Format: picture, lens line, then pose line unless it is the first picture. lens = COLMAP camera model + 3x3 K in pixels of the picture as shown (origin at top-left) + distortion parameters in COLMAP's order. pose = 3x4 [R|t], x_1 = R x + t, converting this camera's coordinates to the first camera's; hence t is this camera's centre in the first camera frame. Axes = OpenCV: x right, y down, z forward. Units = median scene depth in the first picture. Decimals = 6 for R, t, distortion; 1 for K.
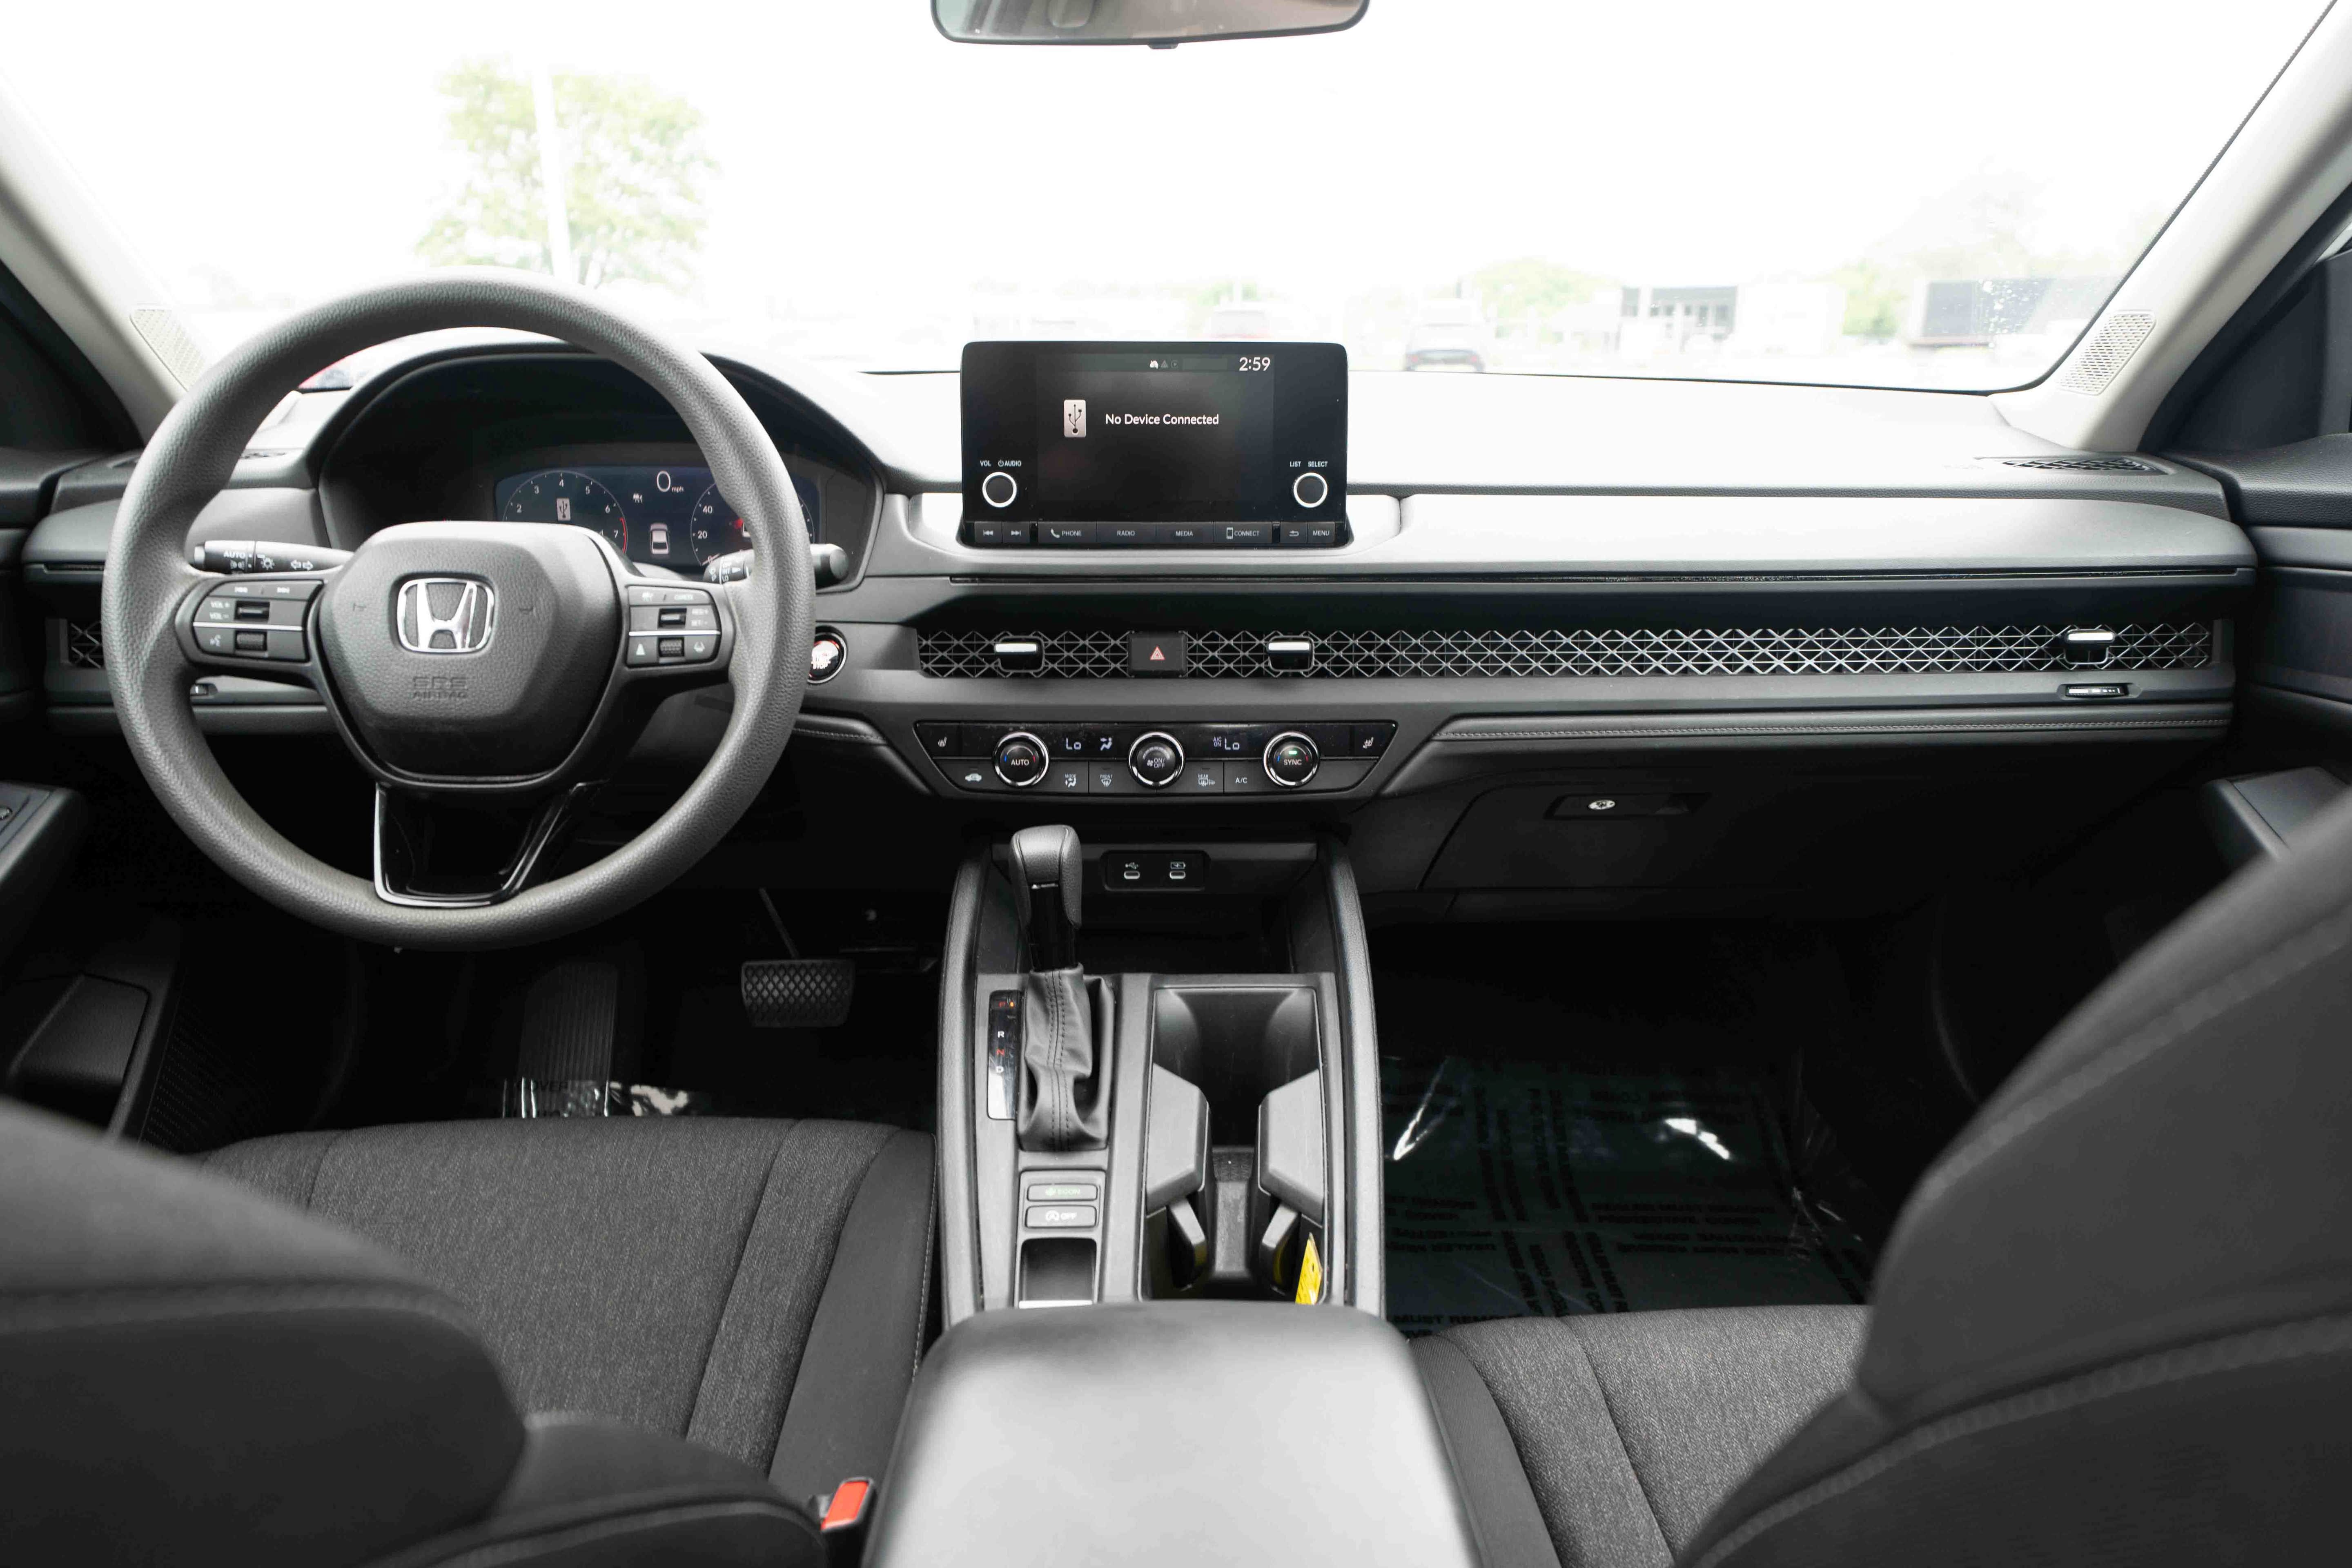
lens RADIAL K [[1579.4, 0, 1185.1], [0, 1579.4, 786.4], [0, 0, 1]] dist [0.029199, 0.000880]
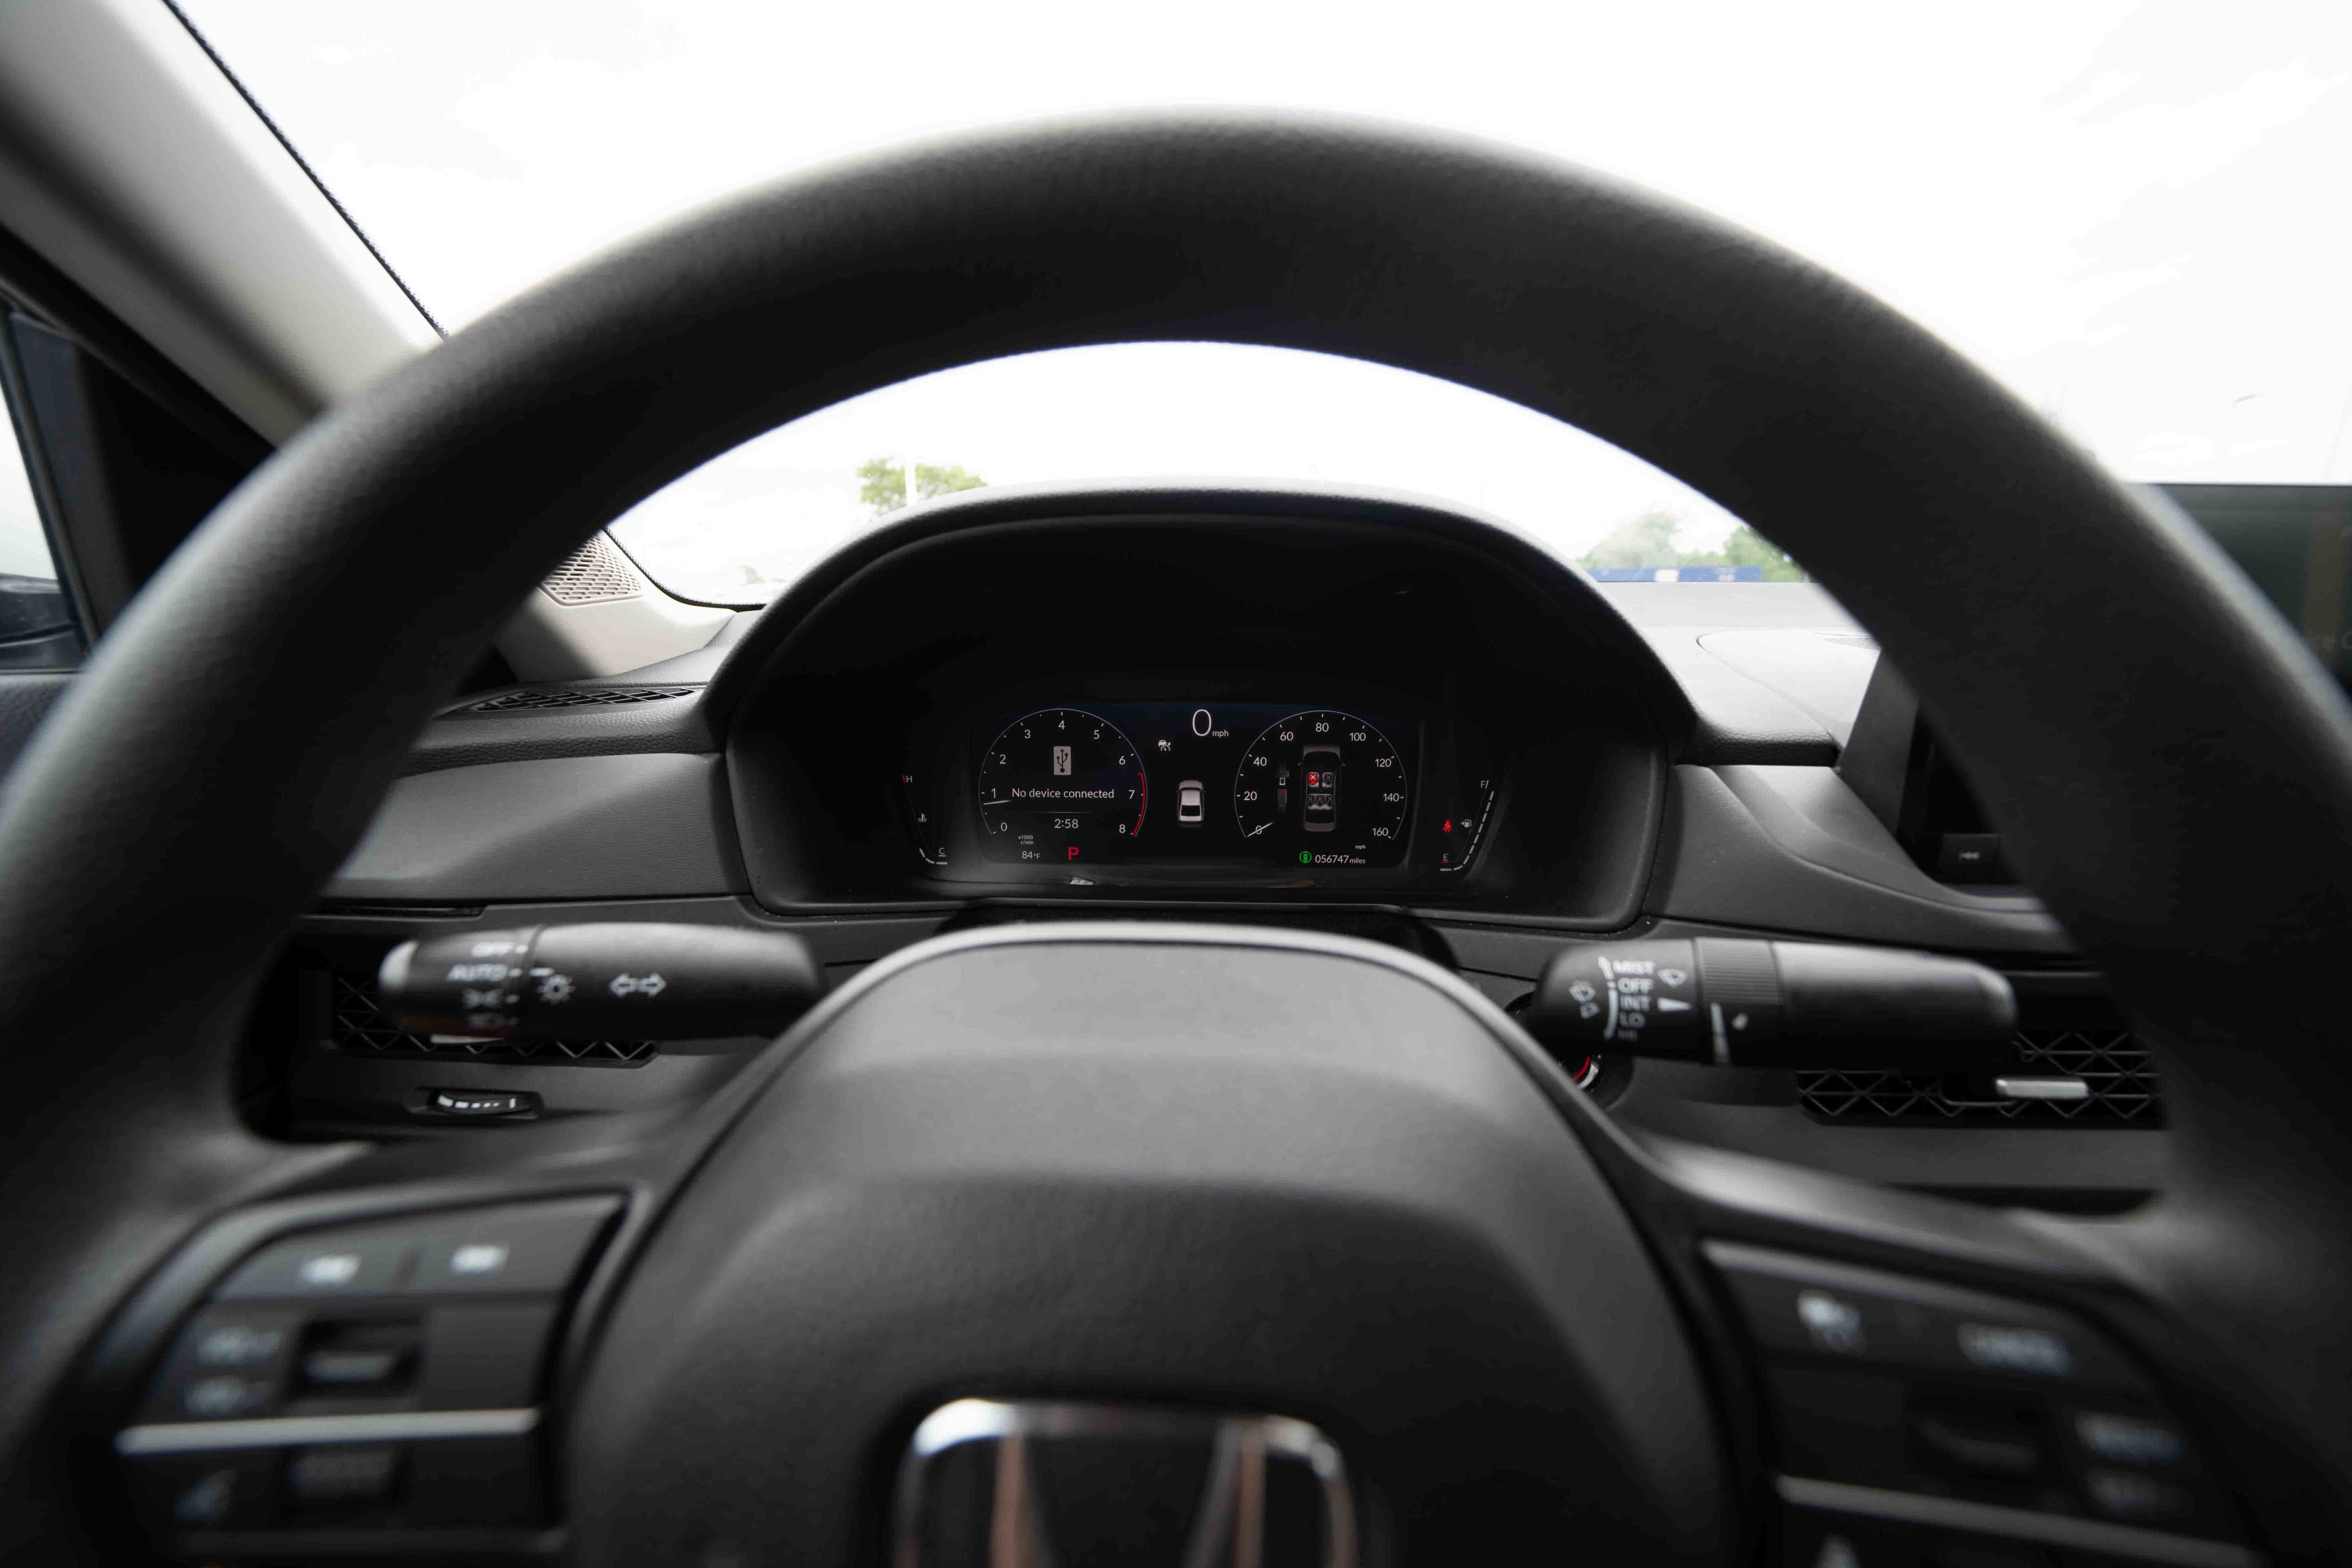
lens RADIAL K [[827.2, 0, 1172.7], [0, 827.2, 791.8], [0, 0, 1]] dist [-0.023573, -0.000122]
pose [[0.998244, 0.009822, -0.058419, -0.367018], [-0.012510, 0.998871, -0.045823, -0.165357], [0.057903, 0.046473, 0.997240, 0.722786]]
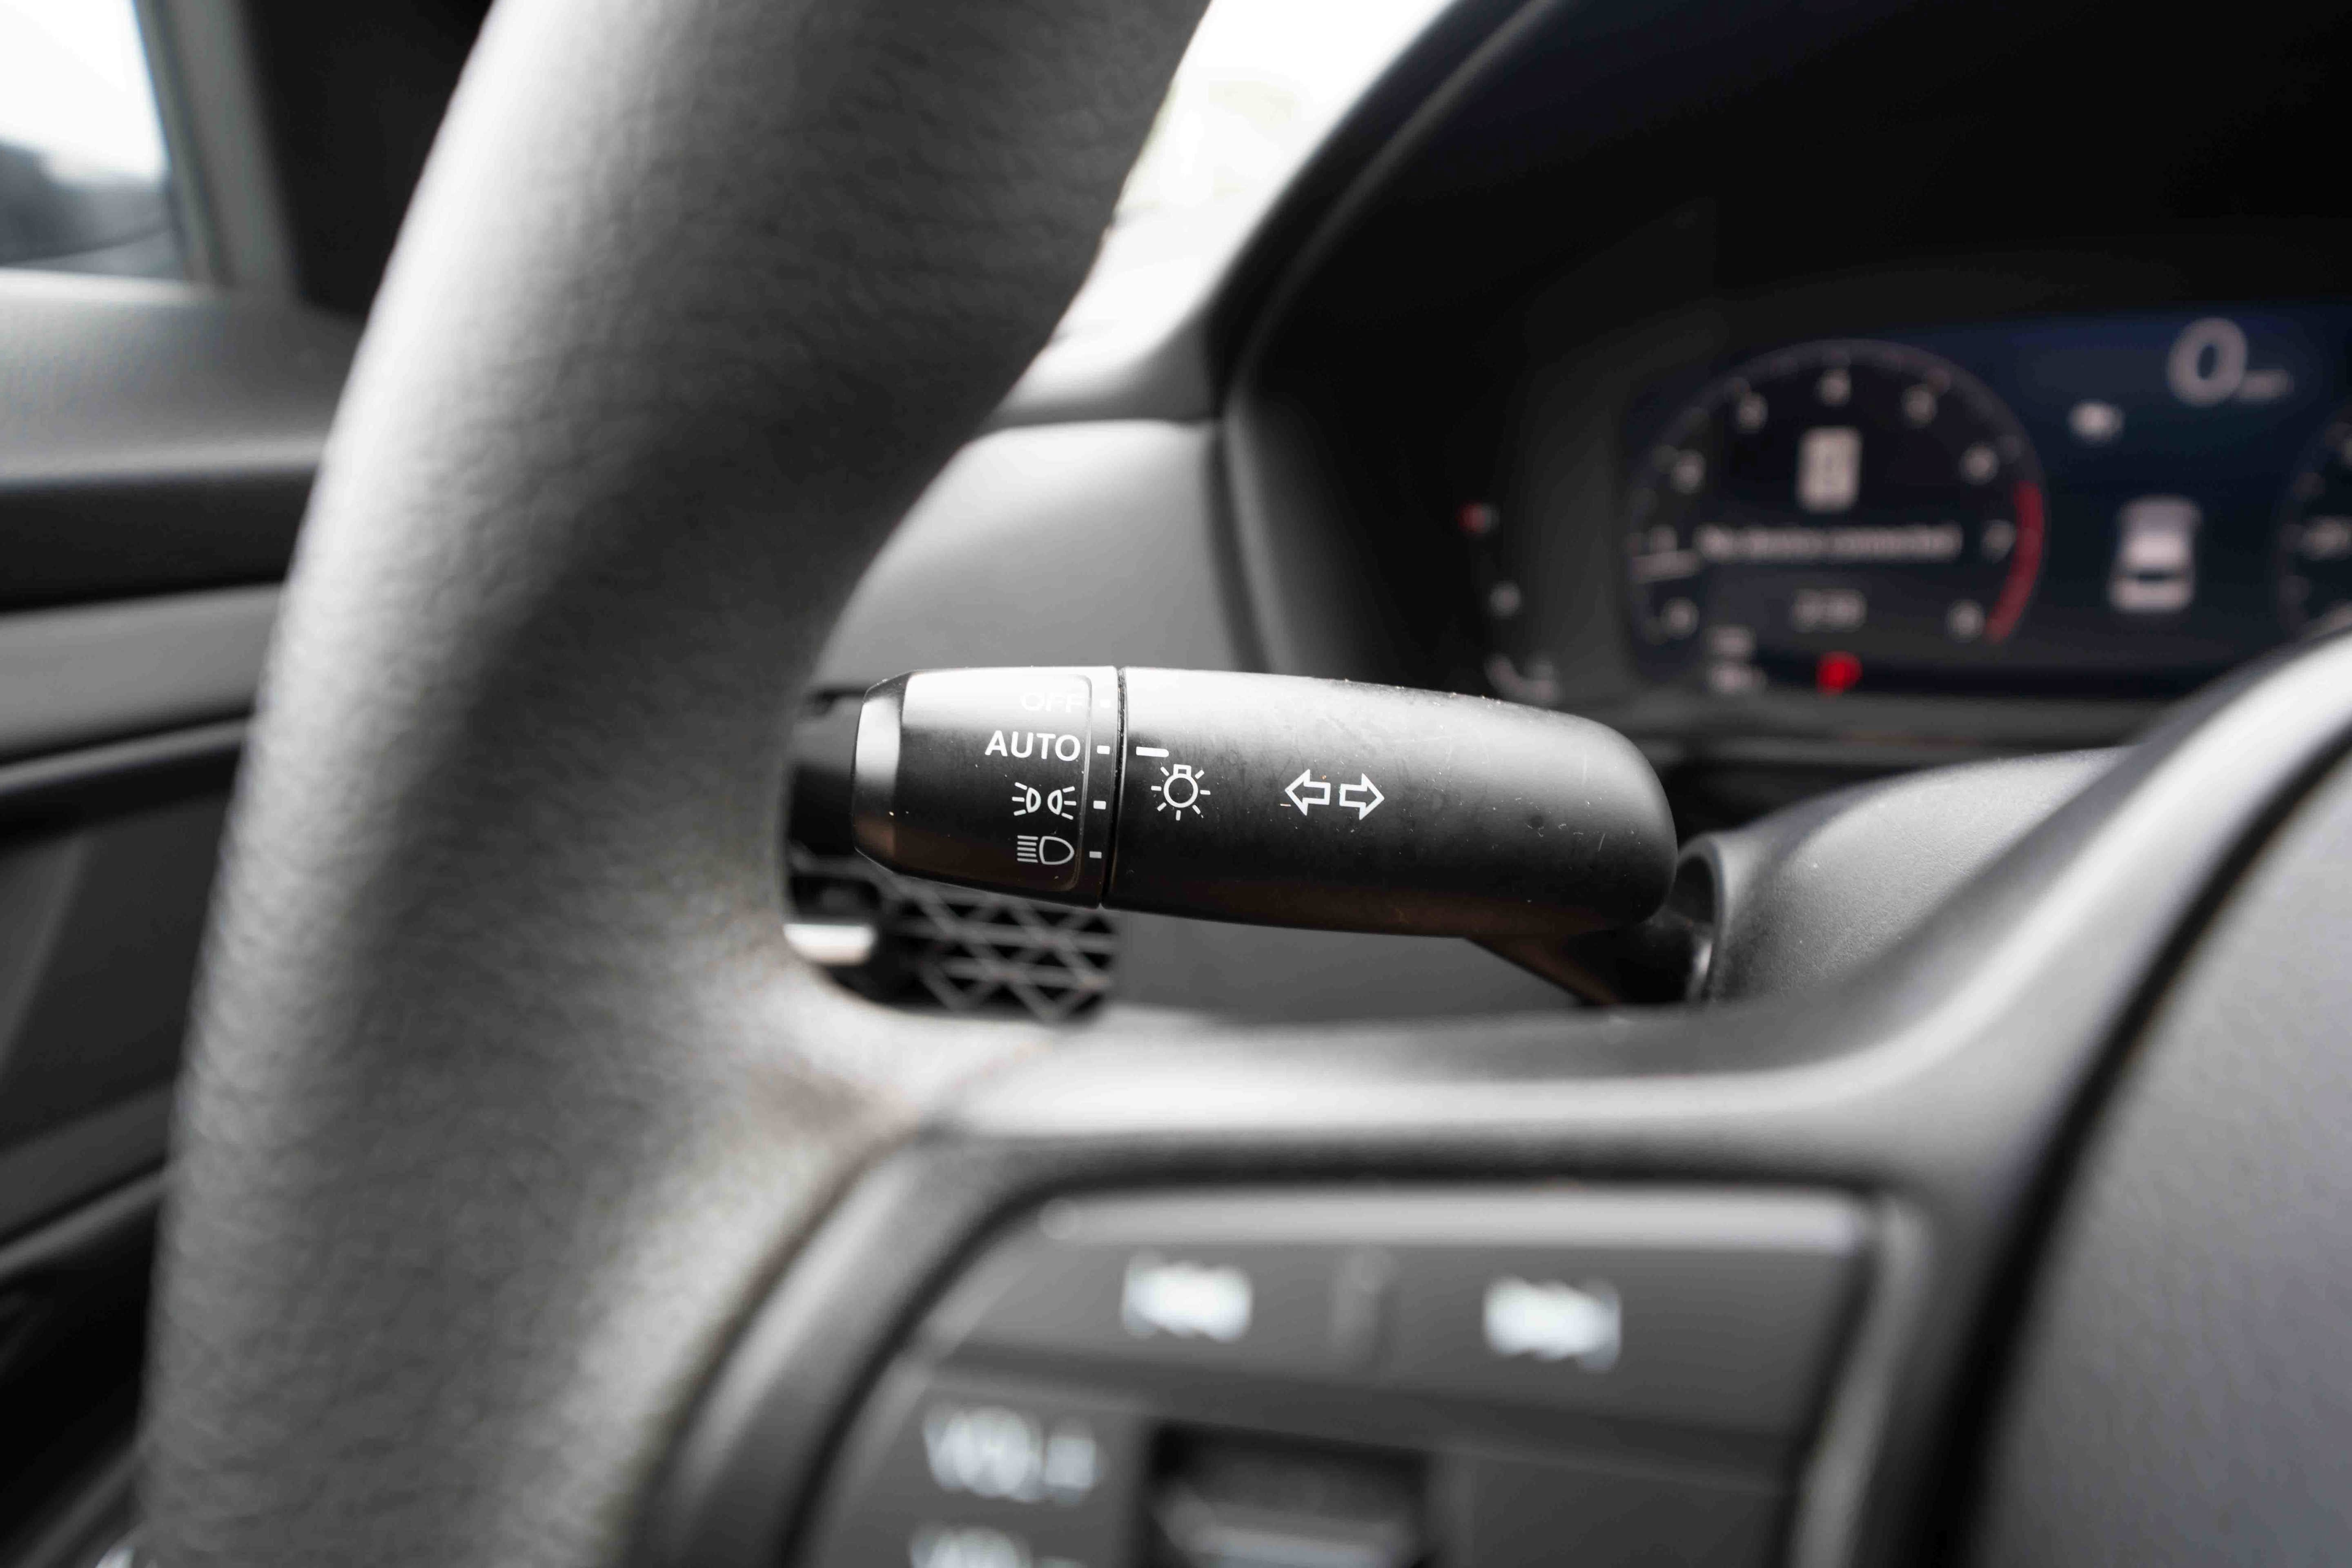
lens RADIAL K [[1512.1, 0, 1175.5], [0, 1512.1, 773.4], [0, 0, 1]] dist [0.049596, -0.000309]
pose [[0.934301, 0.047849, -0.353258, -0.463658], [-0.039307, 0.998736, 0.031320, -0.133355], [0.354310, -0.015376, 0.935002, 0.752888]]
